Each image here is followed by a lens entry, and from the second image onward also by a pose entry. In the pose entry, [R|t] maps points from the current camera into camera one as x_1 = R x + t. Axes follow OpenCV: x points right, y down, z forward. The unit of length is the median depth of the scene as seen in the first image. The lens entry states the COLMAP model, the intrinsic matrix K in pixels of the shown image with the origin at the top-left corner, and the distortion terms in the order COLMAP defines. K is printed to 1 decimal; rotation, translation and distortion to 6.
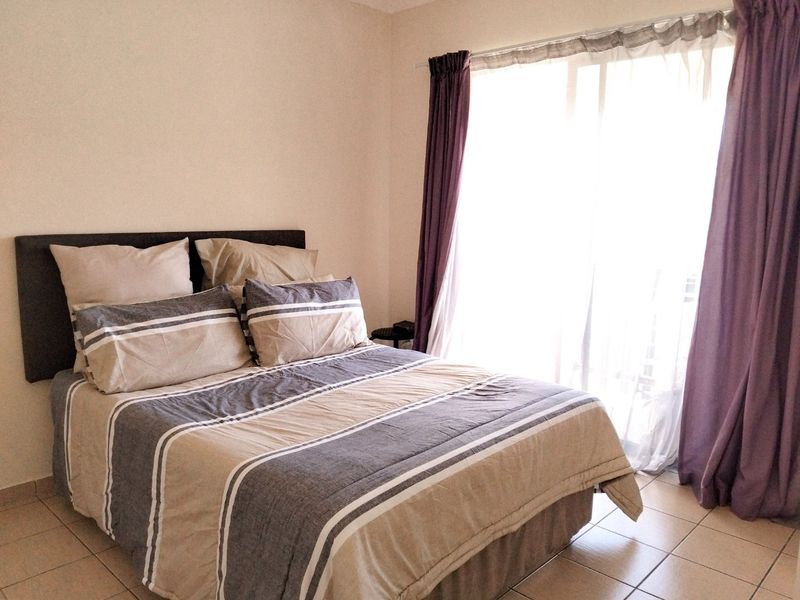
lens RADIAL K [[624.8, 0, 402.9], [0, 624.8, 290.0], [0, 0, 1]] dist [0.058602, -0.199276]
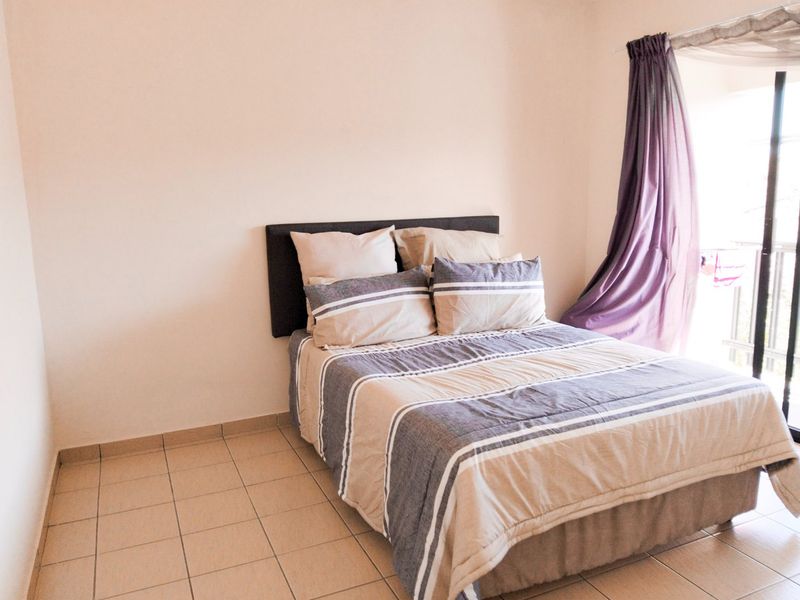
lens RADIAL K [[625.8, 0, 400.4], [0, 625.8, 295.7], [0, 0, 1]] dist [0.103160, -0.207444]
pose [[0.920127, 0.034613, -0.390088, 0.172684], [-0.020554, 0.998982, 0.040160, 0.003476], [0.391081, -0.028934, 0.919901, -0.128124]]
